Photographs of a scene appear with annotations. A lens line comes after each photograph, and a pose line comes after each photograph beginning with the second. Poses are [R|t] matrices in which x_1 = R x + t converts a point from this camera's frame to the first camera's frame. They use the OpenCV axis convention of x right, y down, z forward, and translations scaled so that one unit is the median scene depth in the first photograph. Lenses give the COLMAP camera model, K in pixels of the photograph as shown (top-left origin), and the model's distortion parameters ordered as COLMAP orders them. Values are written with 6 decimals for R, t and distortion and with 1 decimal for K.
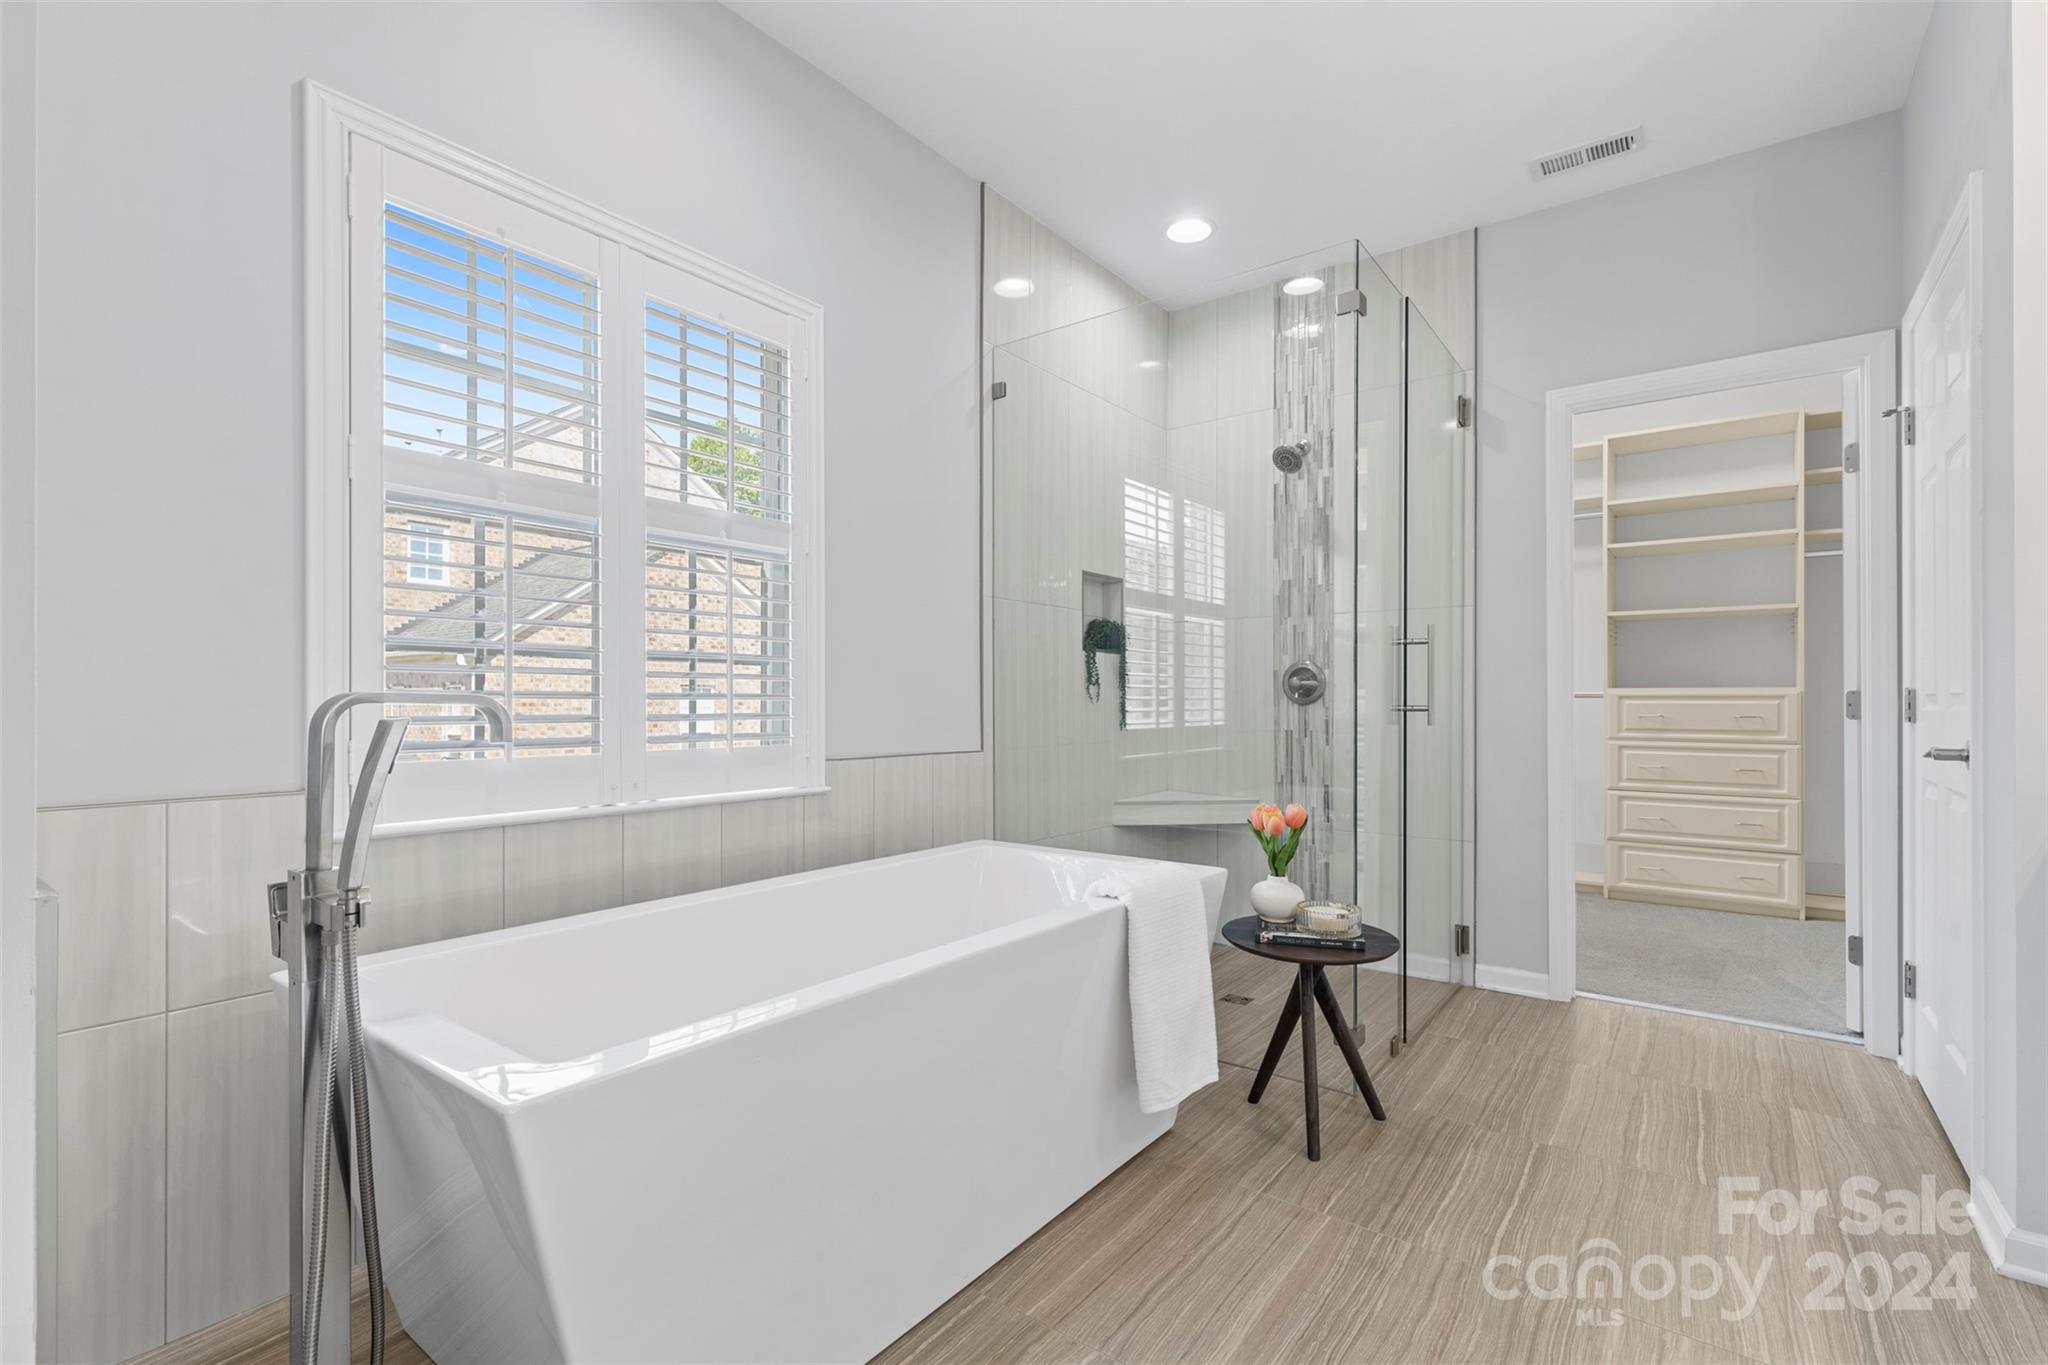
lens RADIAL K [[922.0, 0, 1025.4], [0, 922.0, 701.4], [0, 0, 1]] dist [0.003064, -0.000075]
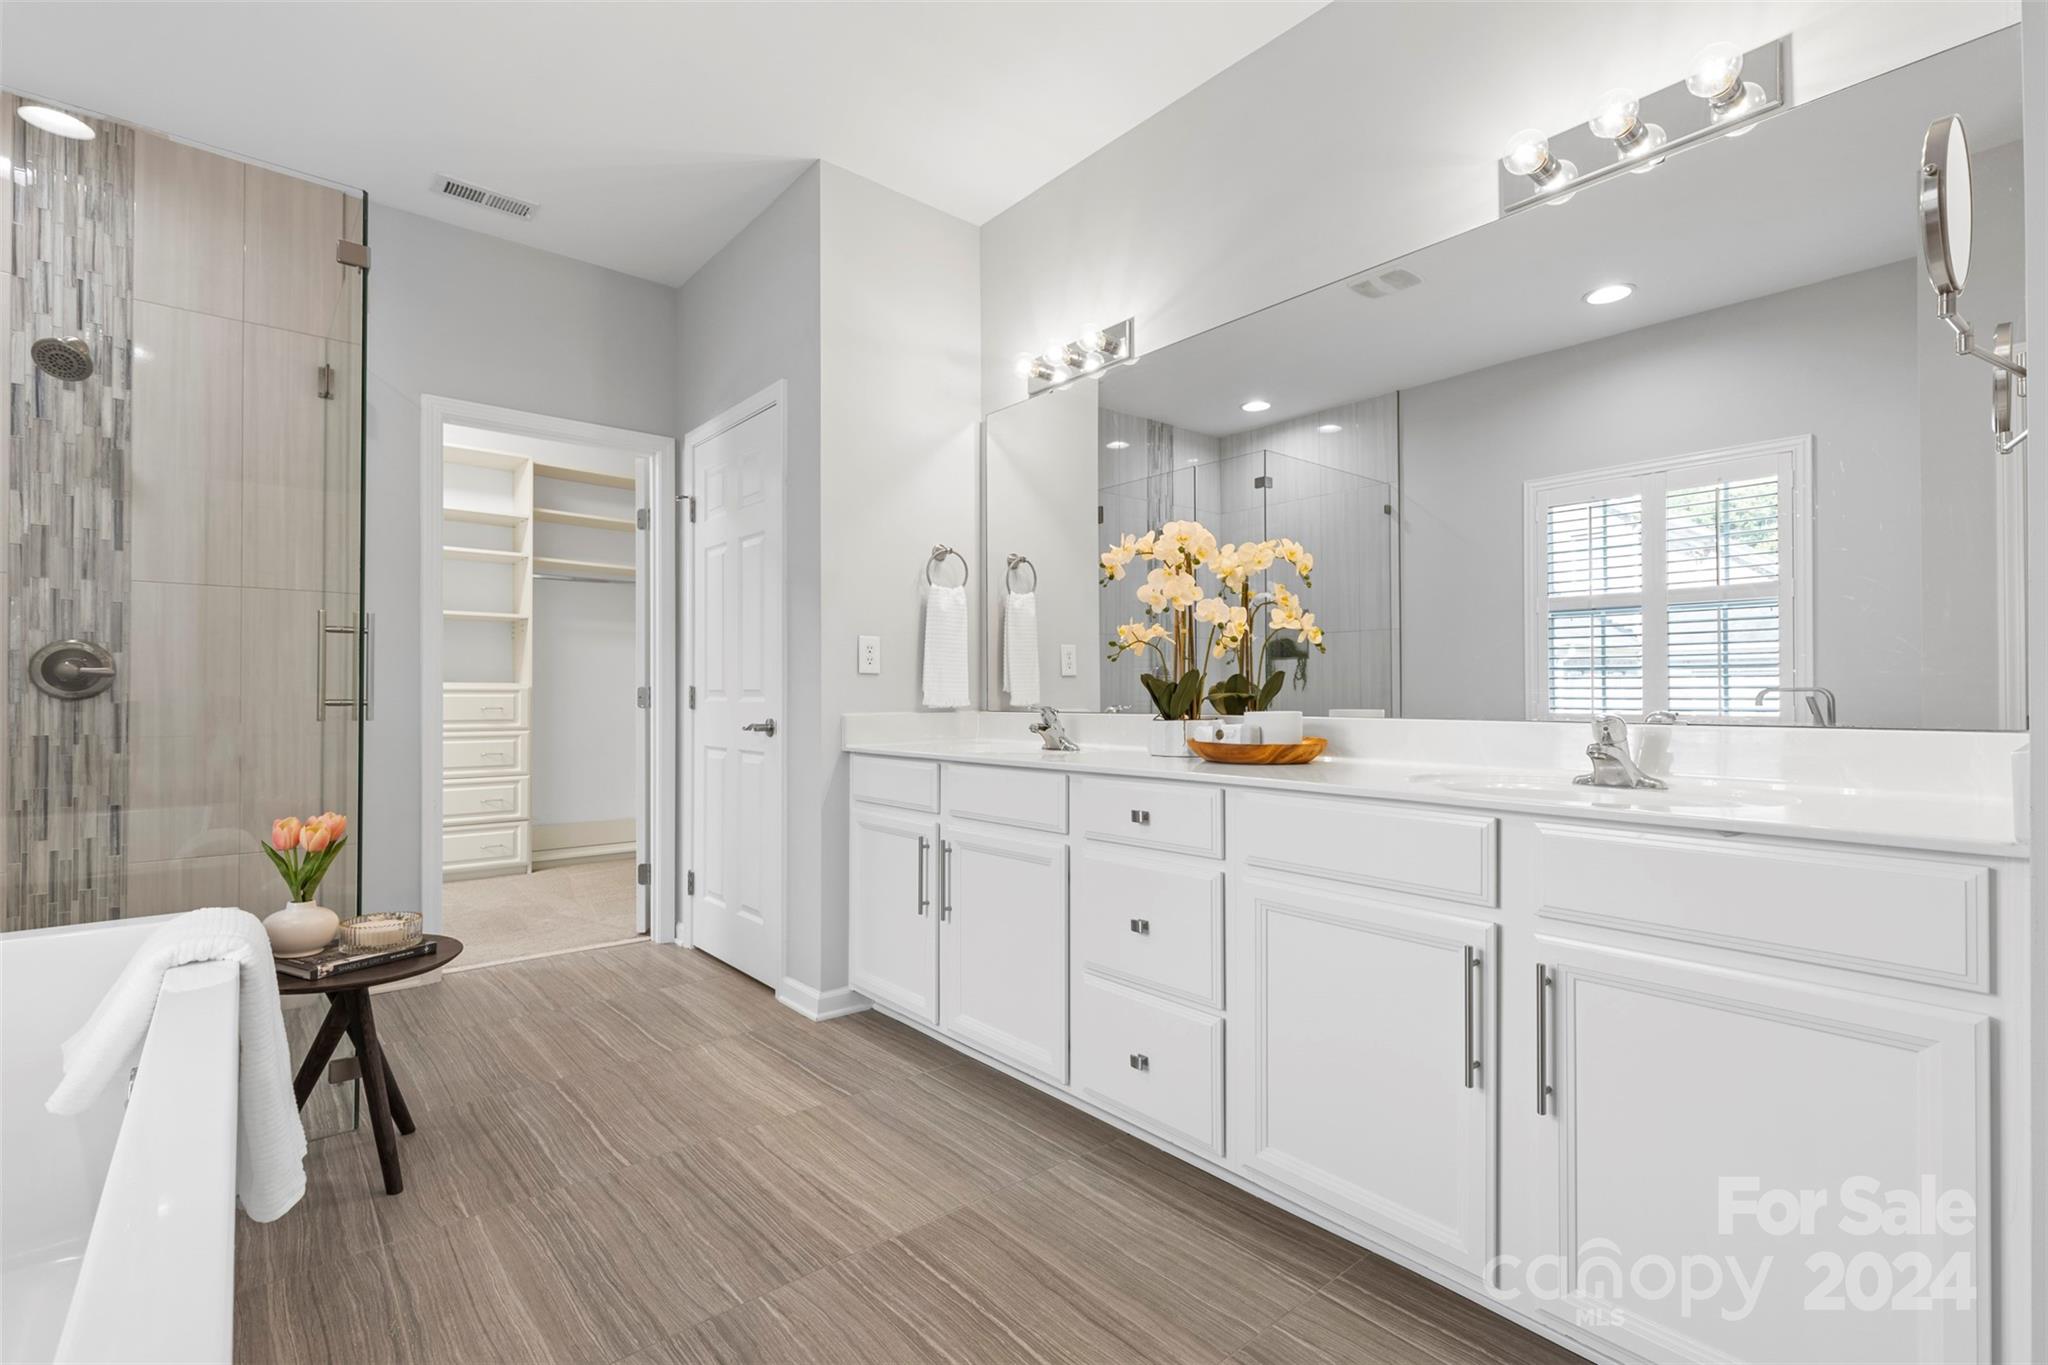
lens RADIAL K [[929.6, 0, 1027.2], [0, 929.6, 689.8], [0, 0, 1]] dist [0.002267, 0.000142]
pose [[0.214644, 0.004615, 0.976681, -0.341223], [0.001187, 0.999987, -0.004986, 0.000408], [-0.976692, 0.002229, 0.214635, 0.136758]]
